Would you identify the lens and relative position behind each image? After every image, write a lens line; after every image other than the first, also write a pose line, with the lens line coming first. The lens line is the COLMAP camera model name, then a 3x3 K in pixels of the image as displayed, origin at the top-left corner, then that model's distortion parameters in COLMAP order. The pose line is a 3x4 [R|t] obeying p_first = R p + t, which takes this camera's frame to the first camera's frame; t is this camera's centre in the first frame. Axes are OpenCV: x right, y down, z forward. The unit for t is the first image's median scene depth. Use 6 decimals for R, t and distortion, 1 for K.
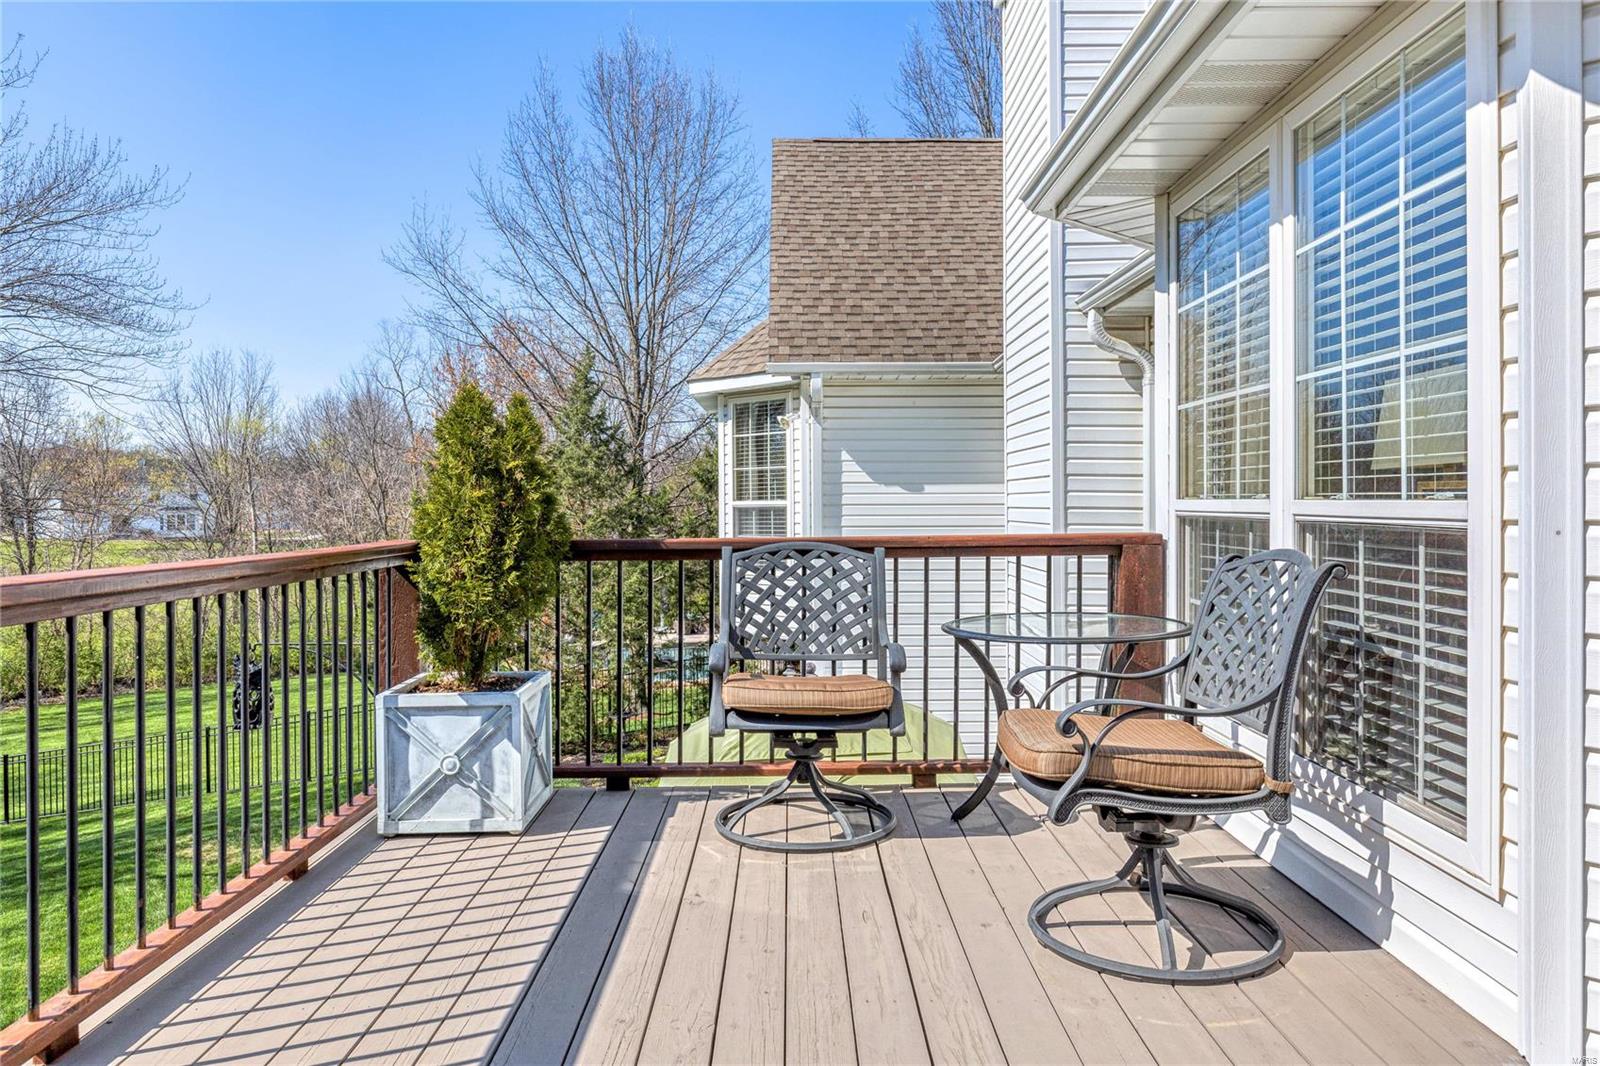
lens RADIAL K [[1101.7, 0, 800.1], [0, 1101.7, 523.4], [0, 0, 1]] dist [-0.002923, 0.001139]
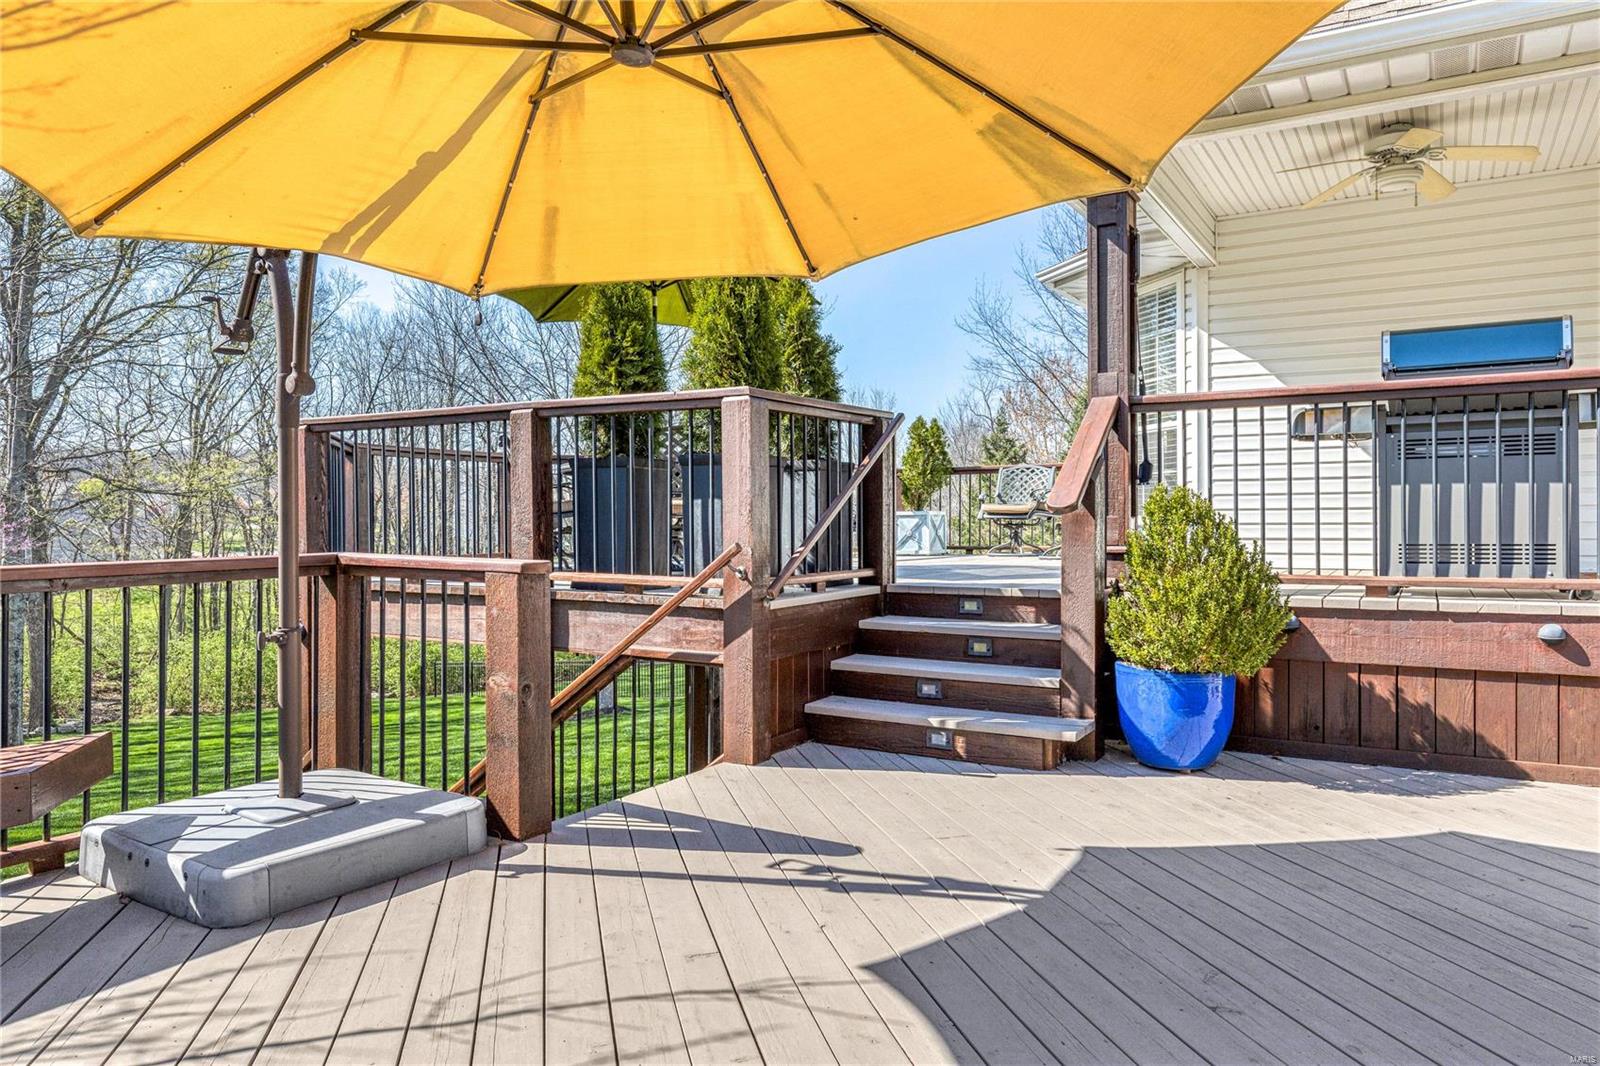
lens RADIAL K [[1101.7, 0, 800.0], [0, 1101.7, 530.5], [0, 0, 1]] dist [-0.002923, 0.001139]
pose [[0.860166, -0.000445, -0.510014, 1.012430], [-0.005641, 0.999930, -0.010386, 0.235102], [0.509983, 0.011811, 0.860104, -1.866548]]
